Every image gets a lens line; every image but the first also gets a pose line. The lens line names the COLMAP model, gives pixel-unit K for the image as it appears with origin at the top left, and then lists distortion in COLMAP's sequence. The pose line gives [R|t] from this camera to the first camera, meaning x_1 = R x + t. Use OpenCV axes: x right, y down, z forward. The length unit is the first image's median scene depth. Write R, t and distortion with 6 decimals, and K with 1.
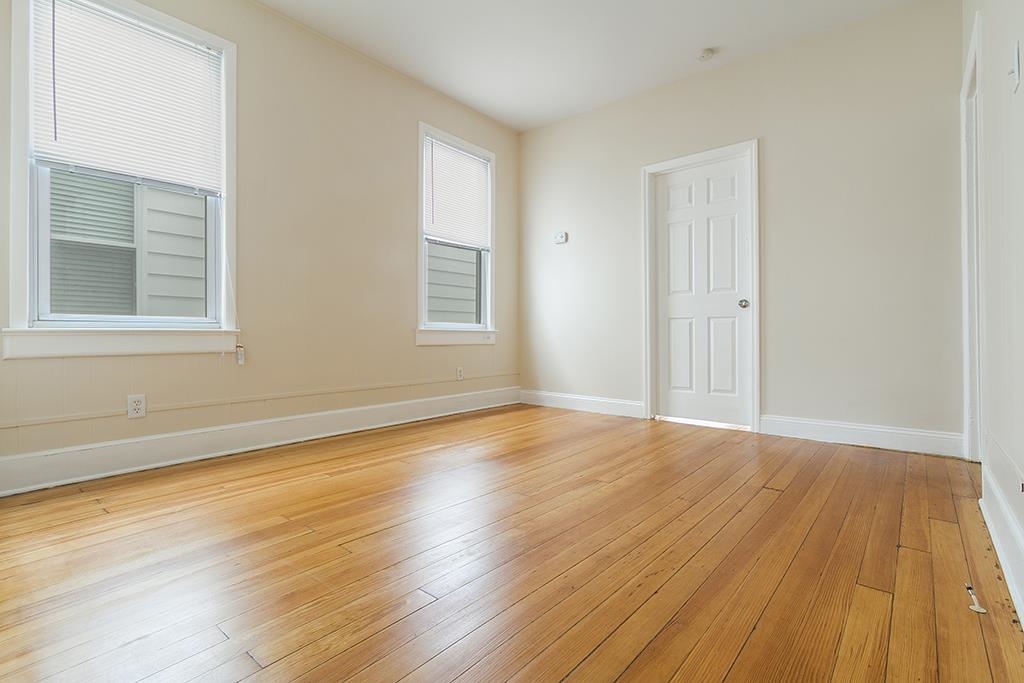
lens RADIAL K [[466.9, 0, 514.8], [0, 466.9, 336.6], [0, 0, 1]] dist [-0.004714, -0.000235]
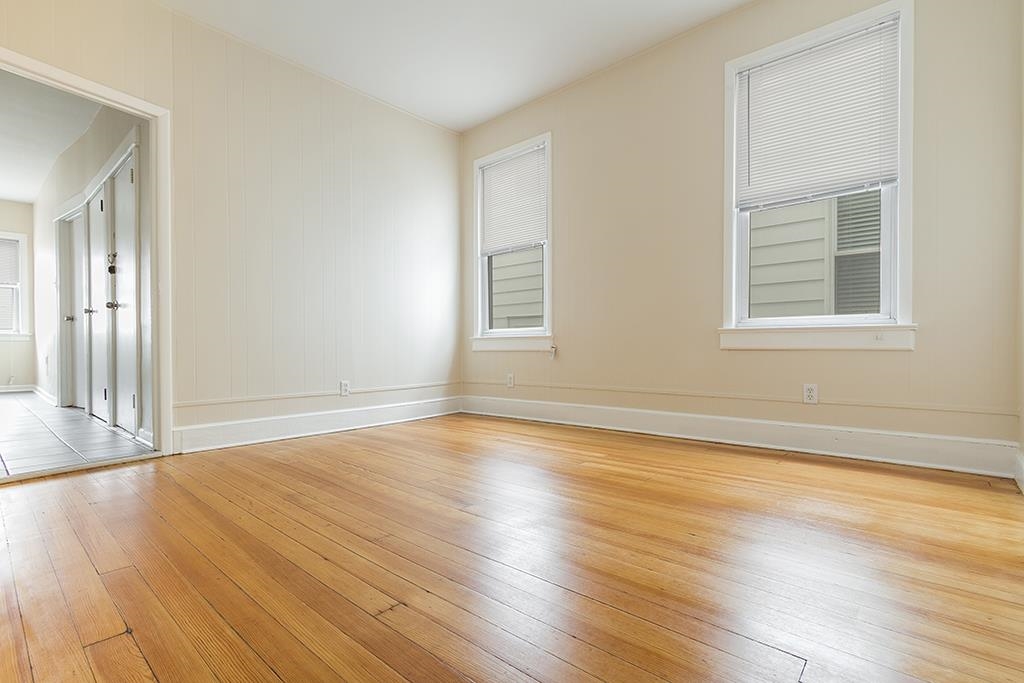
lens RADIAL K [[480.4, 0, 506.8], [0, 480.4, 358.0], [0, 0, 1]] dist [0.000549, 0.000186]
pose [[-0.016643, 0.028951, -0.999442, 0.880997], [0.005917, 0.999566, 0.028856, 0.011643], [0.999844, -0.005433, -0.016807, 0.912657]]
